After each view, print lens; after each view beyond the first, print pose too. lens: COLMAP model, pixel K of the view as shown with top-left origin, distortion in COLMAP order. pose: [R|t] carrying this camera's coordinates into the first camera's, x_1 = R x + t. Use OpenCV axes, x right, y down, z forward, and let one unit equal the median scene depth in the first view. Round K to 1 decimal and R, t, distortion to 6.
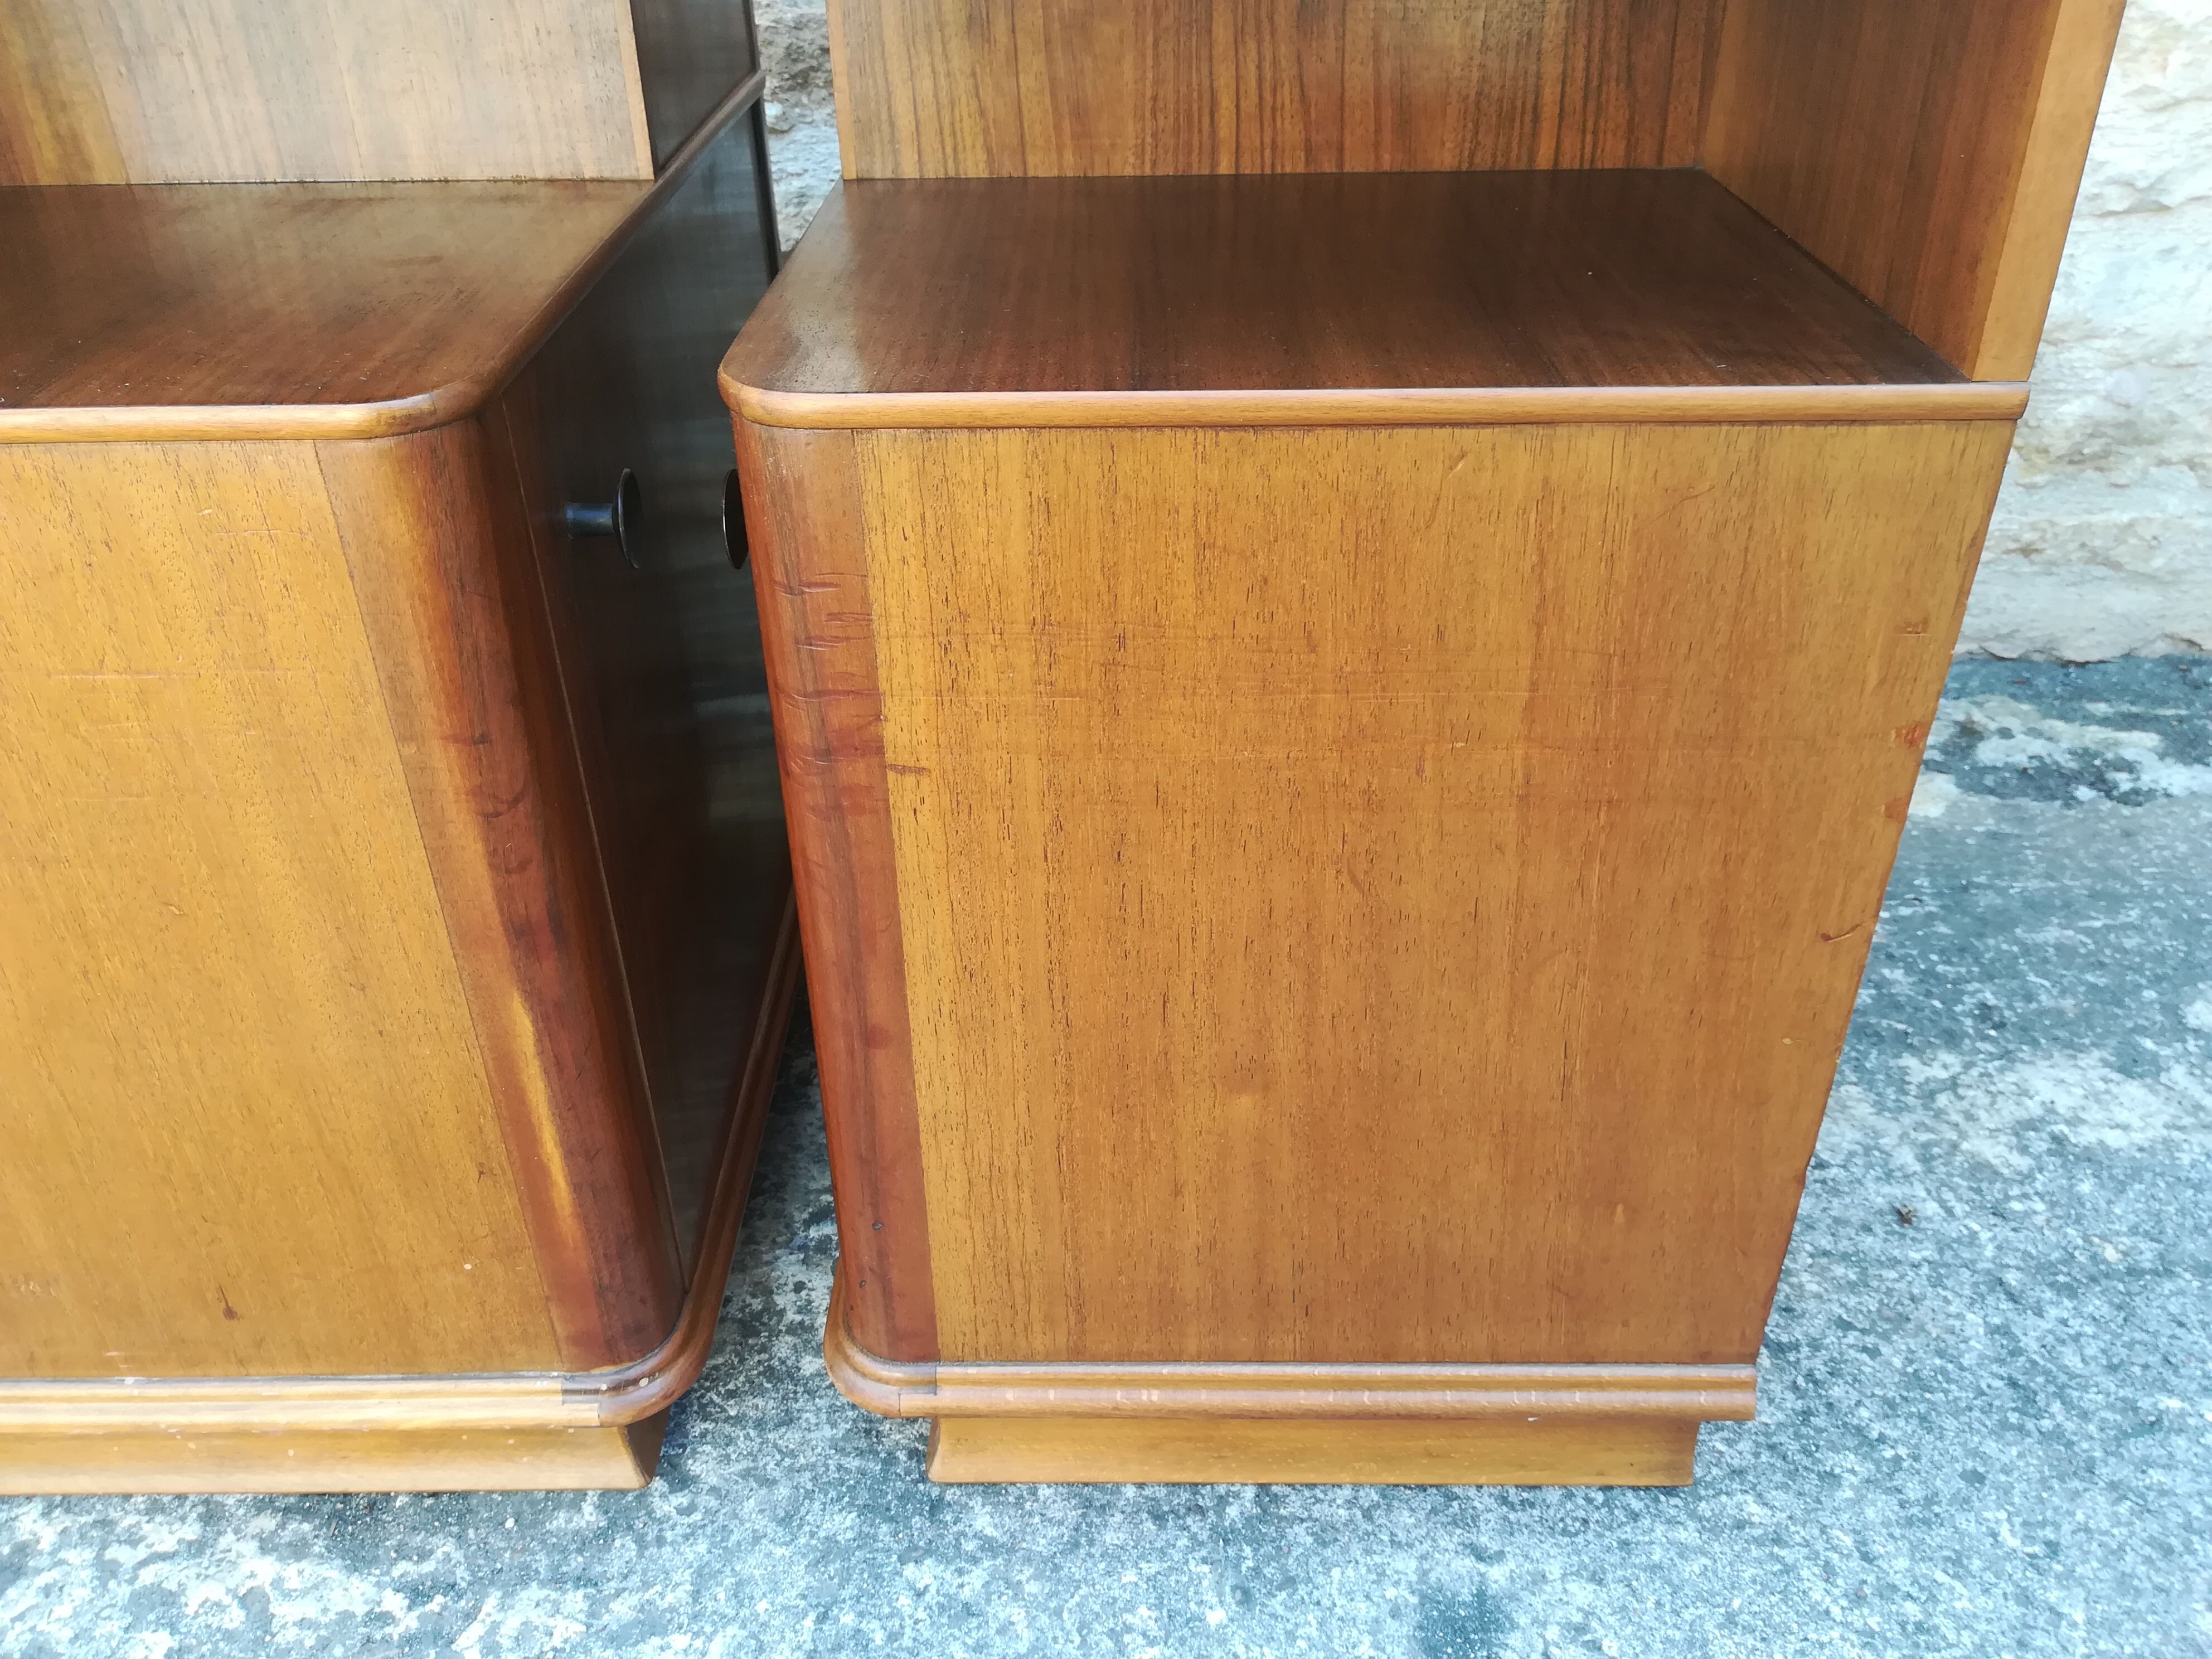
lens RADIAL K [[1740.6, 0, 1108.3], [0, 1740.6, 838.2], [0, 0, 1]] dist [0.032590, -0.054771]
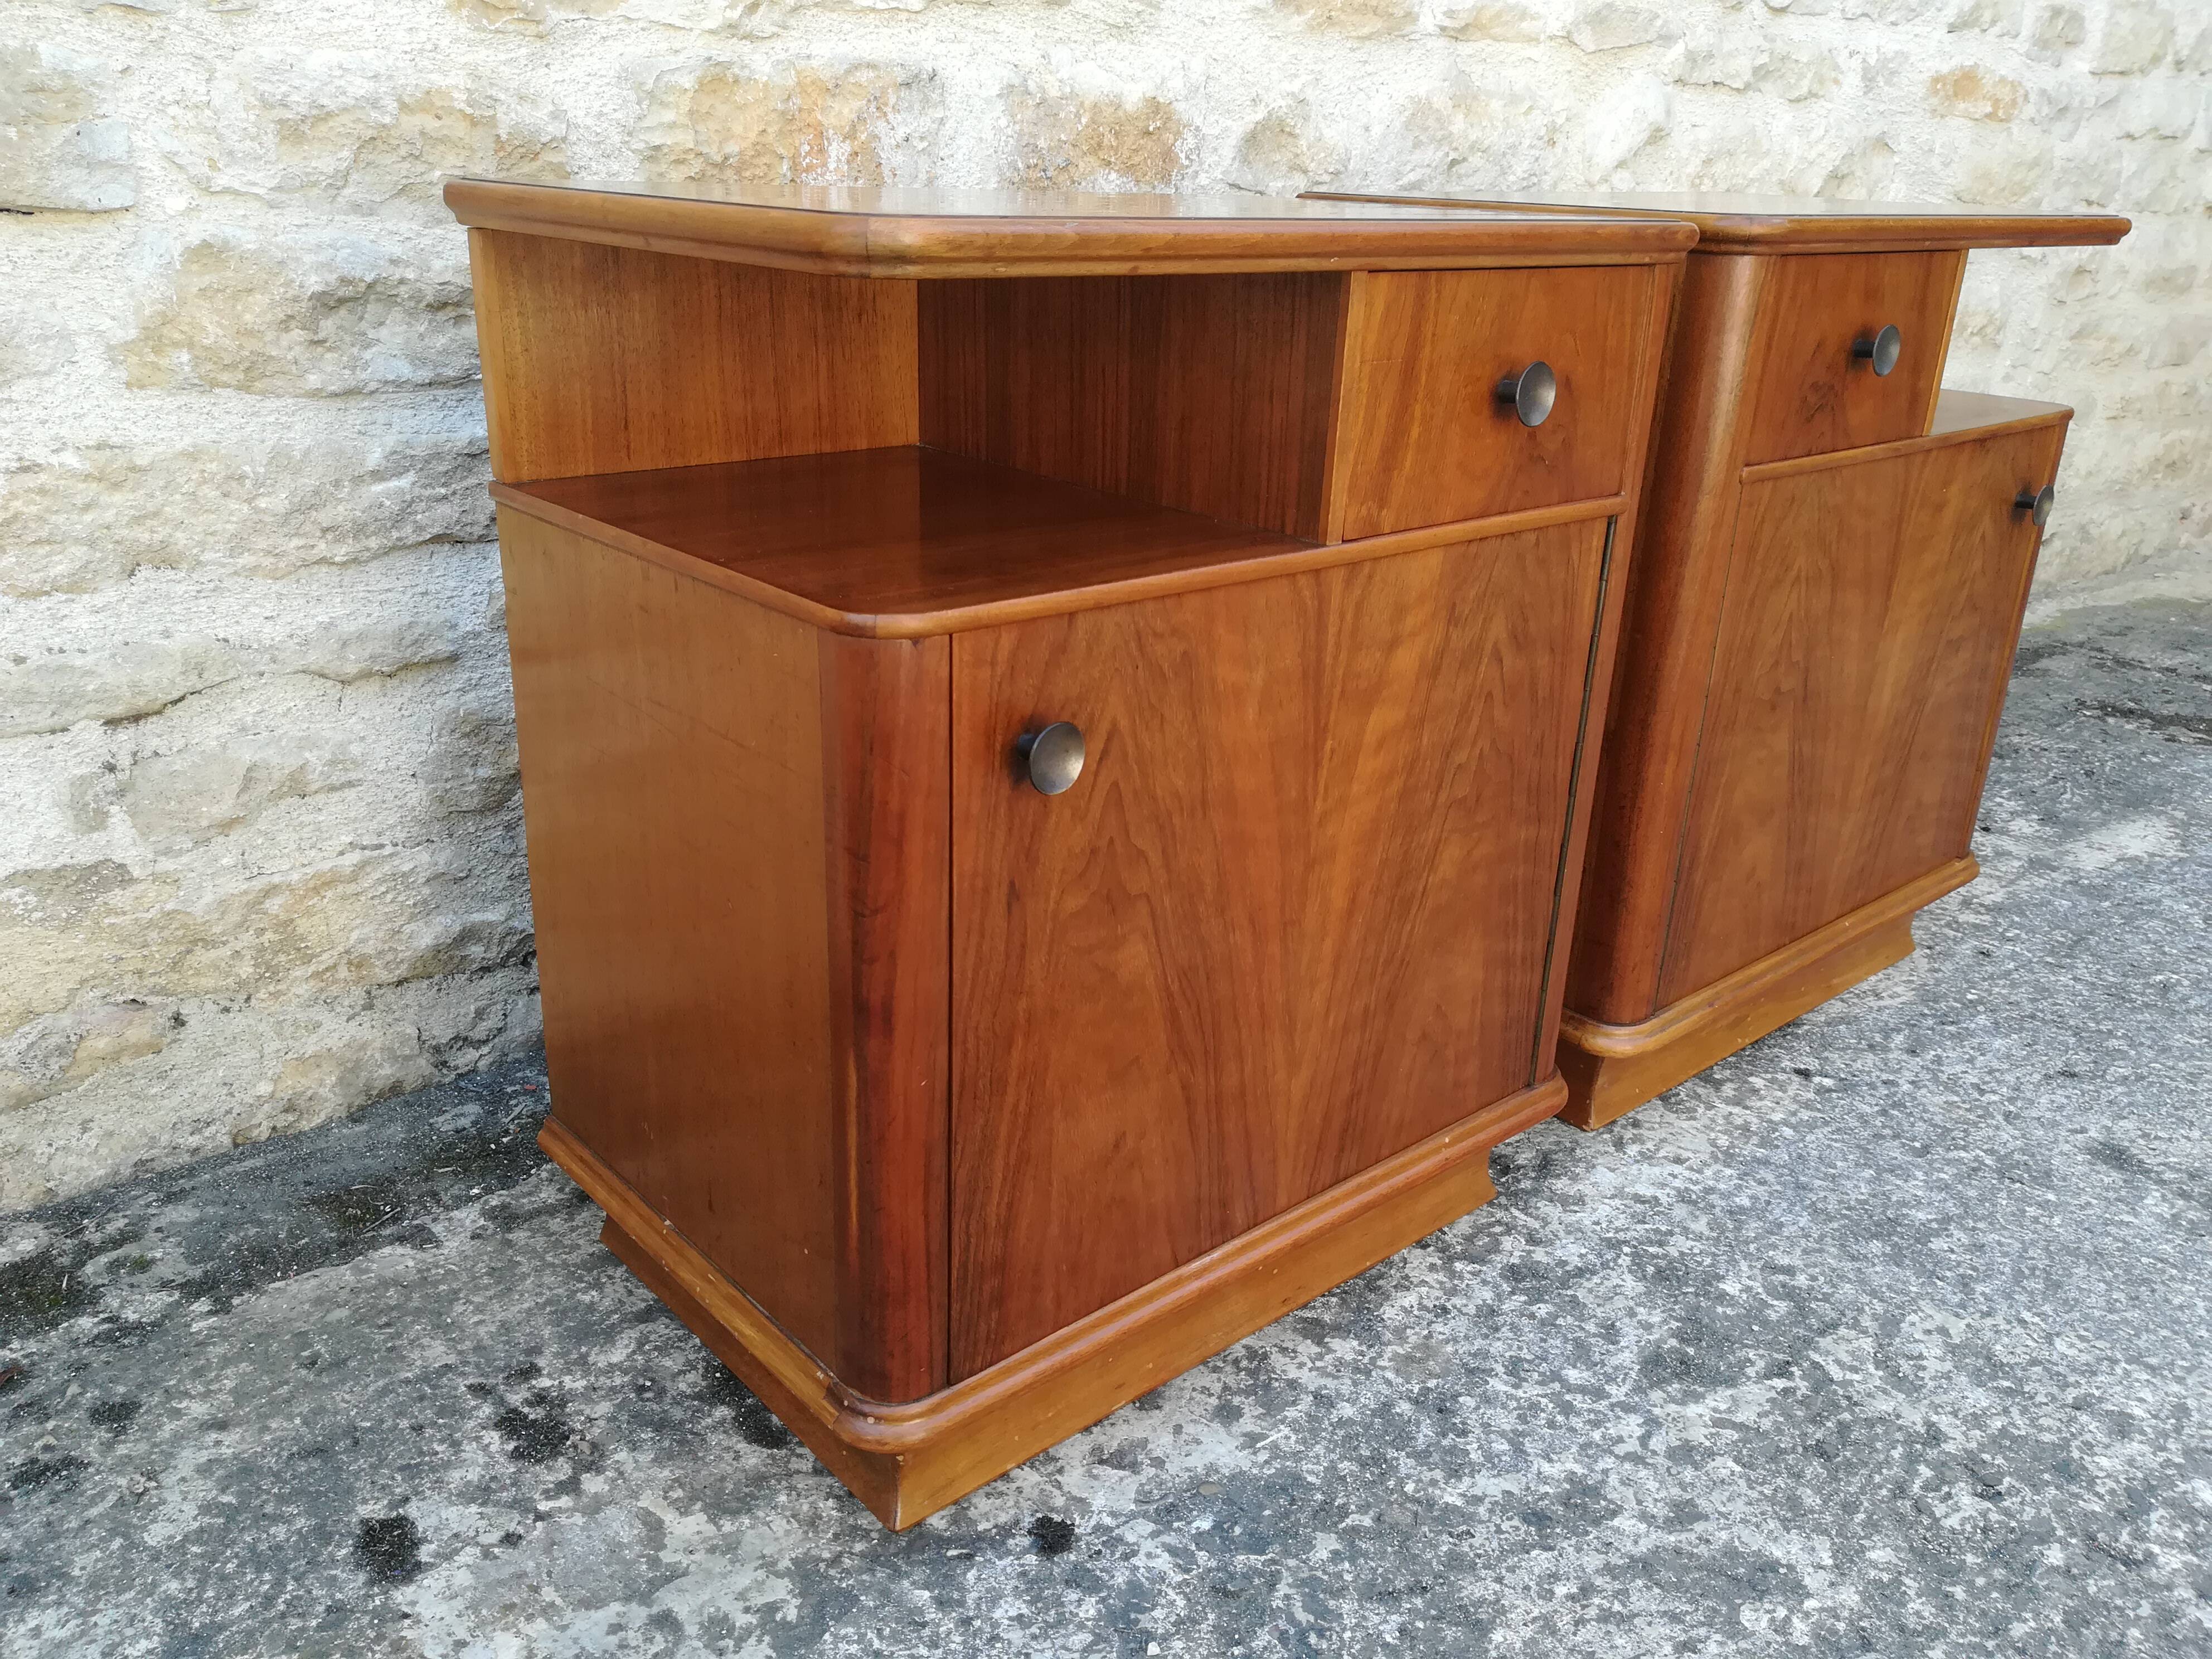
lens RADIAL K [[1728.6, 0, 1116.0], [0, 1728.6, 838.1], [0, 0, 1]] dist [0.052755, -0.075926]
pose [[0.773197, -0.209261, 0.598645, -1.556114], [0.313533, 0.946687, -0.074030, -0.053887], [-0.551238, 0.244935, 0.797586, 0.039339]]
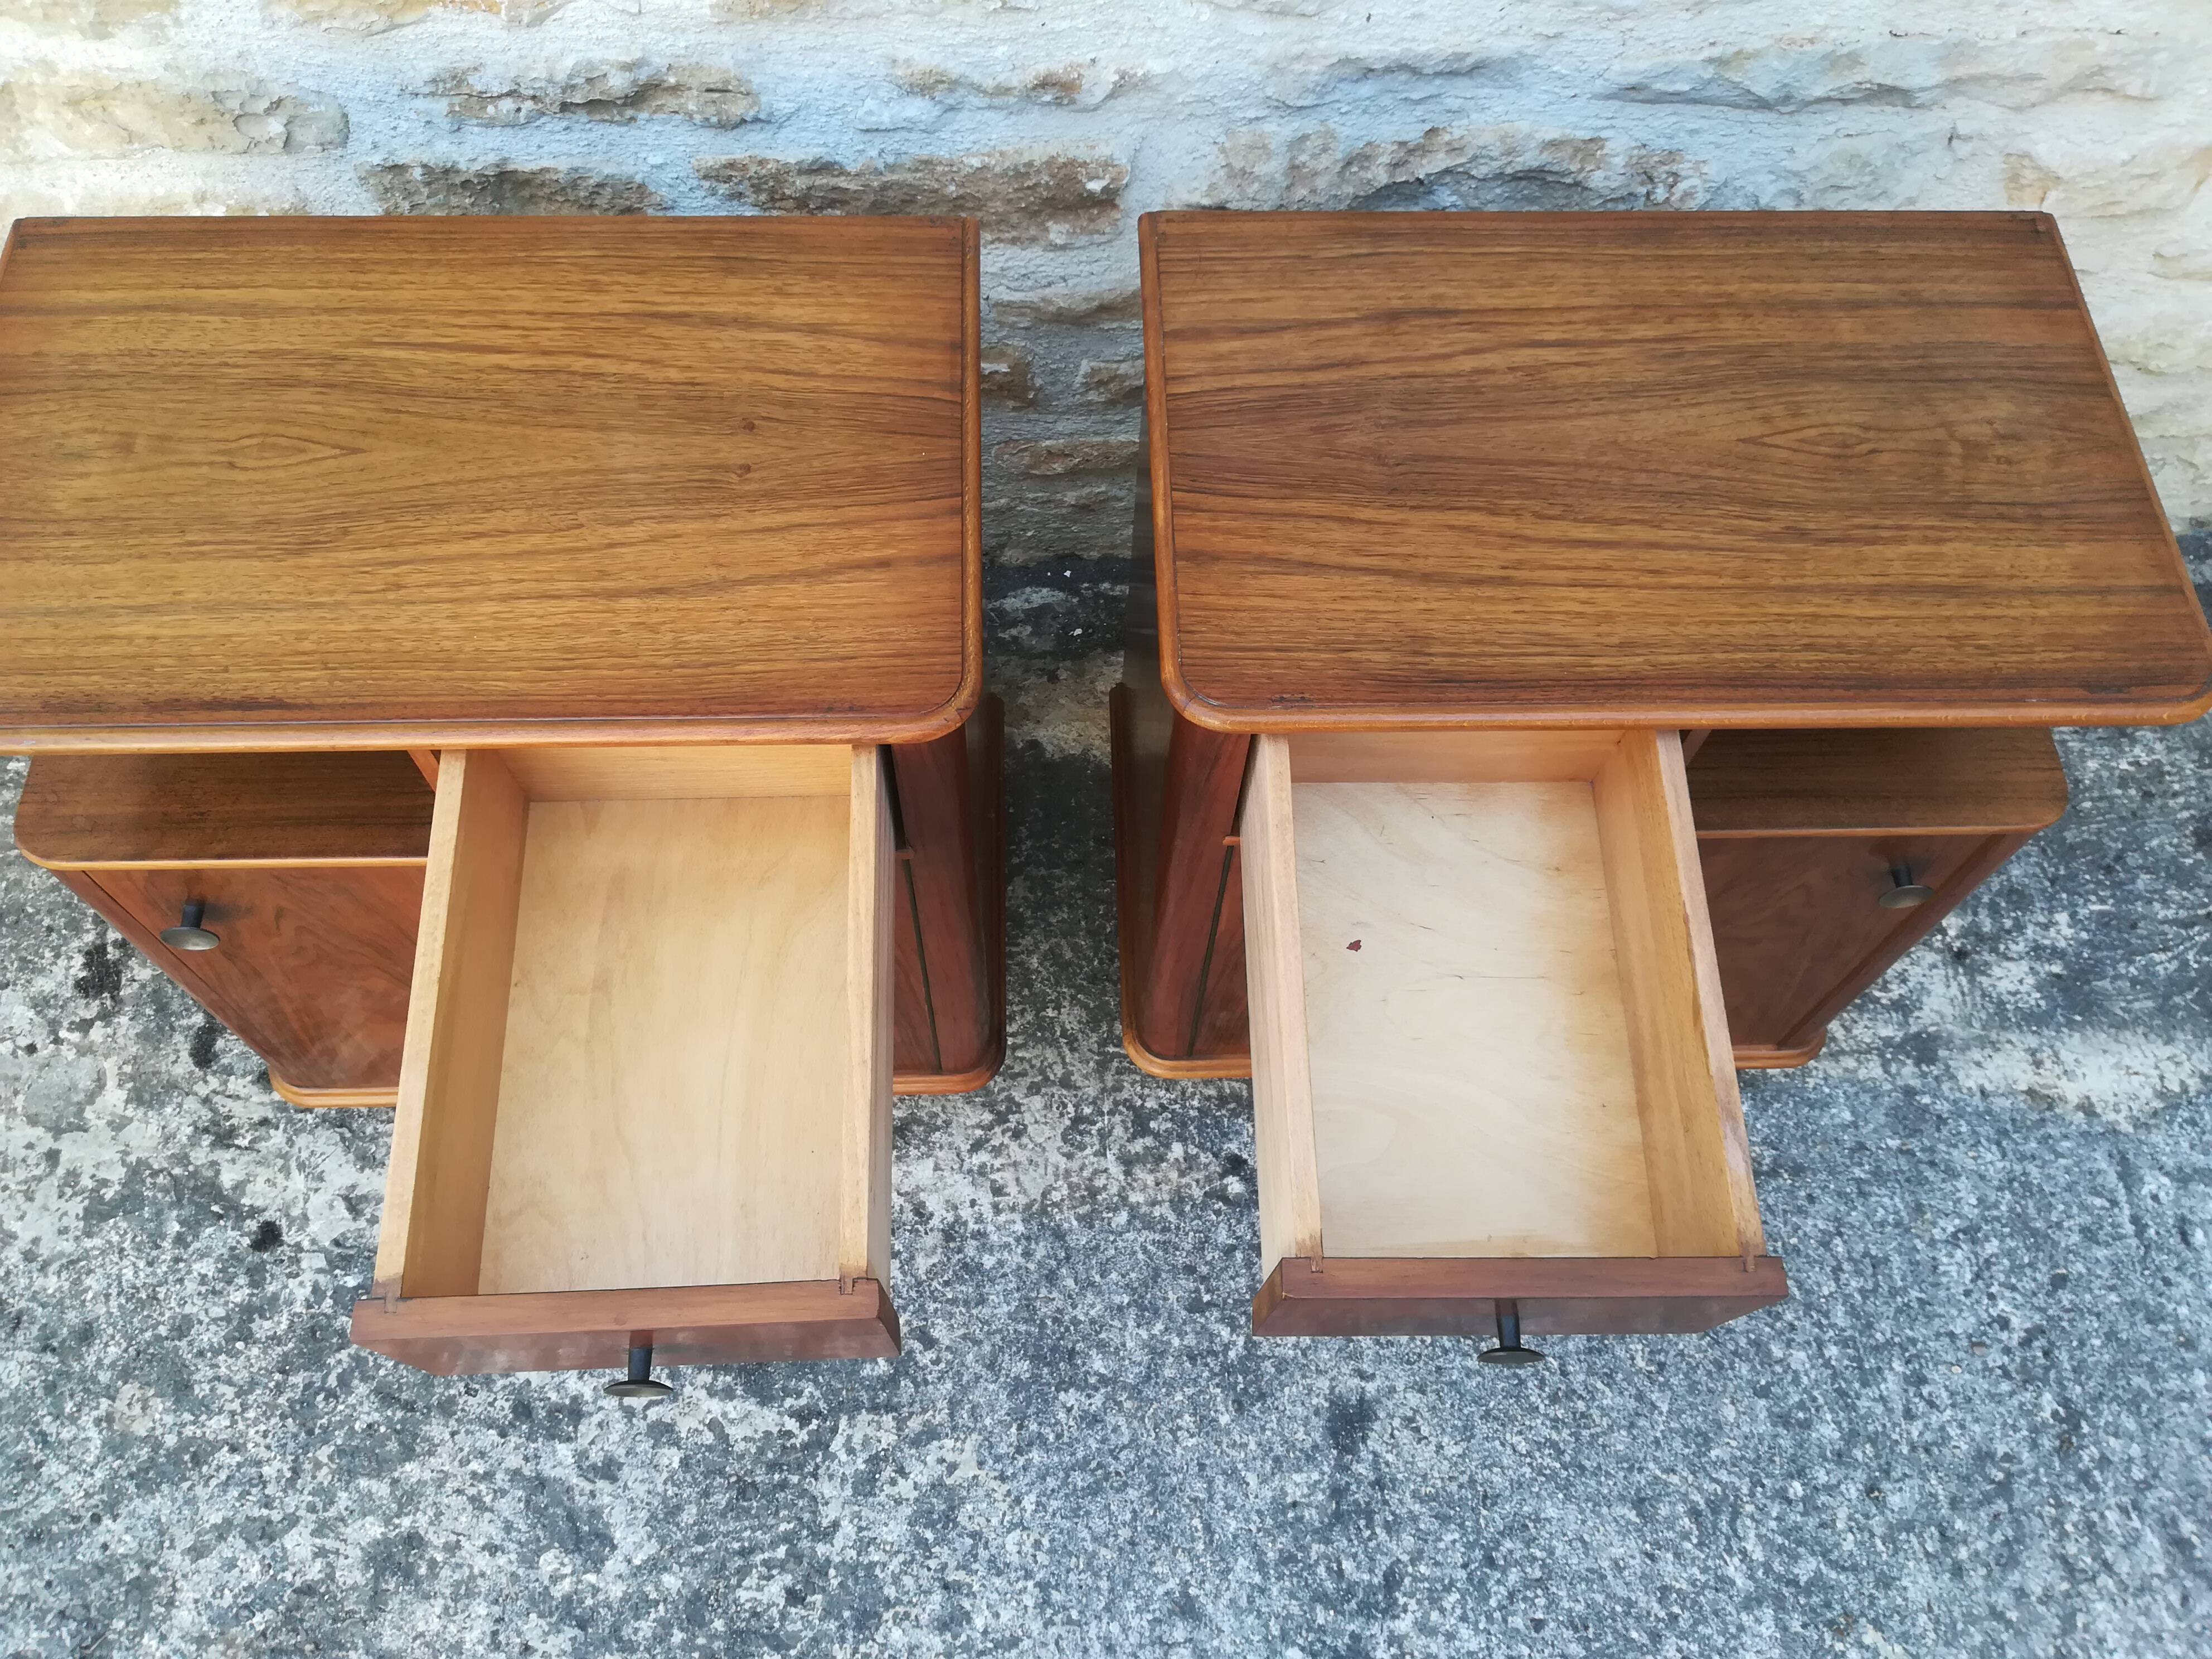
lens RADIAL K [[1744.1, 0, 1100.9], [0, 1744.1, 833.9], [0, 0, 1]] dist [0.055915, -0.087378]
pose [[0.998393, -0.016493, 0.054210, -0.161934], [-0.012731, 0.866958, 0.498218, -1.033225], [-0.055215, -0.498108, 0.865355, -0.331324]]
